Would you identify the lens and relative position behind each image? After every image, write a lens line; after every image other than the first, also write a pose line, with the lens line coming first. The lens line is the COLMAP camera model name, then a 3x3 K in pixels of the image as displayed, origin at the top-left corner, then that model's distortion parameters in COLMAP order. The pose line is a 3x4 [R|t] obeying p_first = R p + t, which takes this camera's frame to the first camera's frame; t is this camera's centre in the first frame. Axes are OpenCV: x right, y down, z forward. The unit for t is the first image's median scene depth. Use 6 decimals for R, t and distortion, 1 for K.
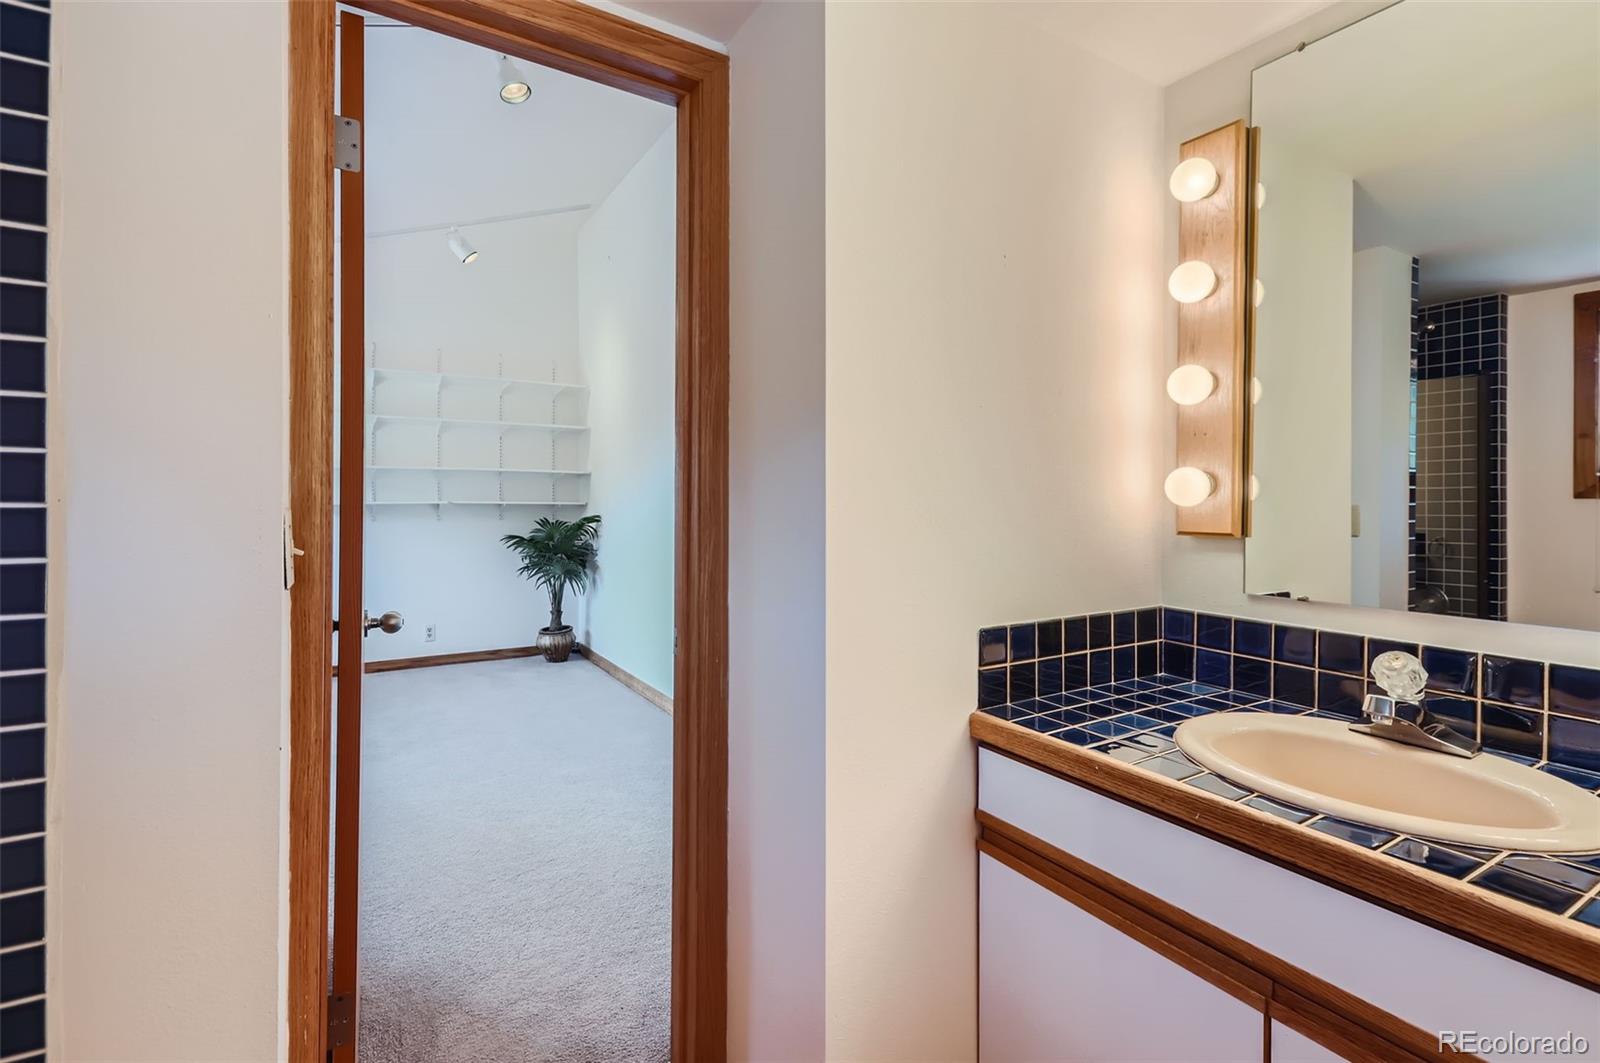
lens RADIAL K [[747.0, 0, 804.3], [0, 747.0, 495.6], [0, 0, 1]] dist [0.001028, -0.000049]
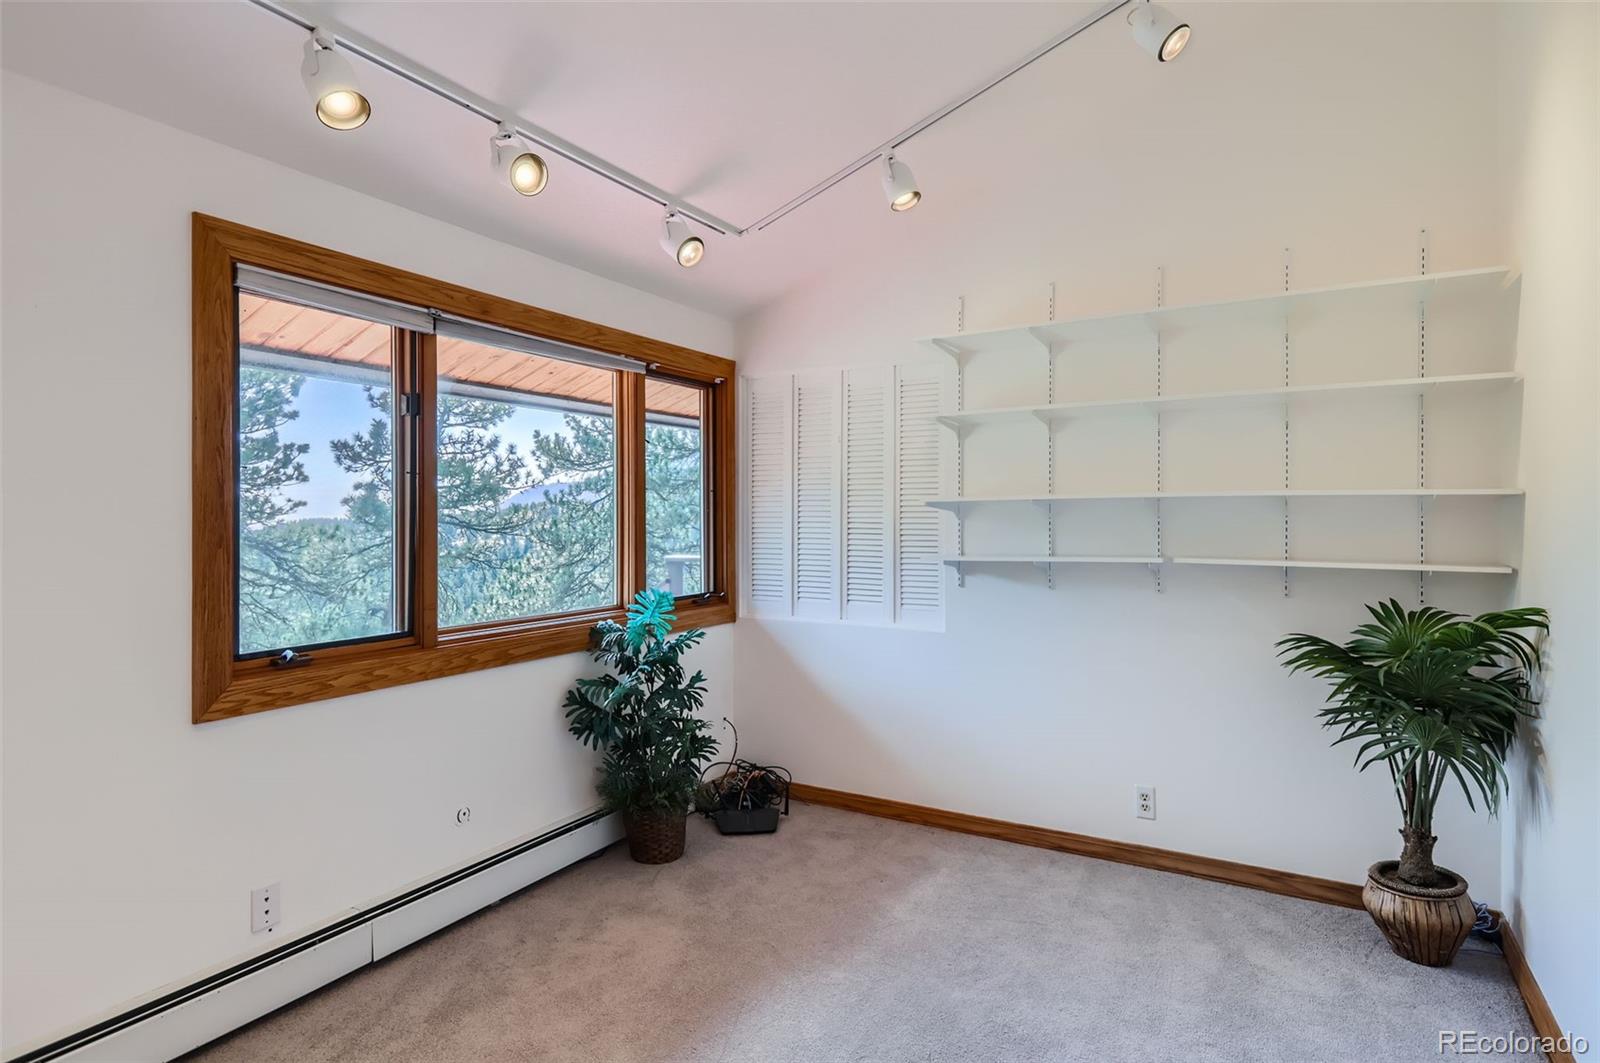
lens RADIAL K [[831.7, 0, 800.0], [0, 831.7, 531.5], [0, 0, 1]] dist [0.001802, 0.000465]
pose [[0.474738, 0.000950, -0.880127, -0.088986], [0.003751, 0.999988, 0.003102, -0.013810], [0.880119, -0.004774, 0.474729, 0.482245]]
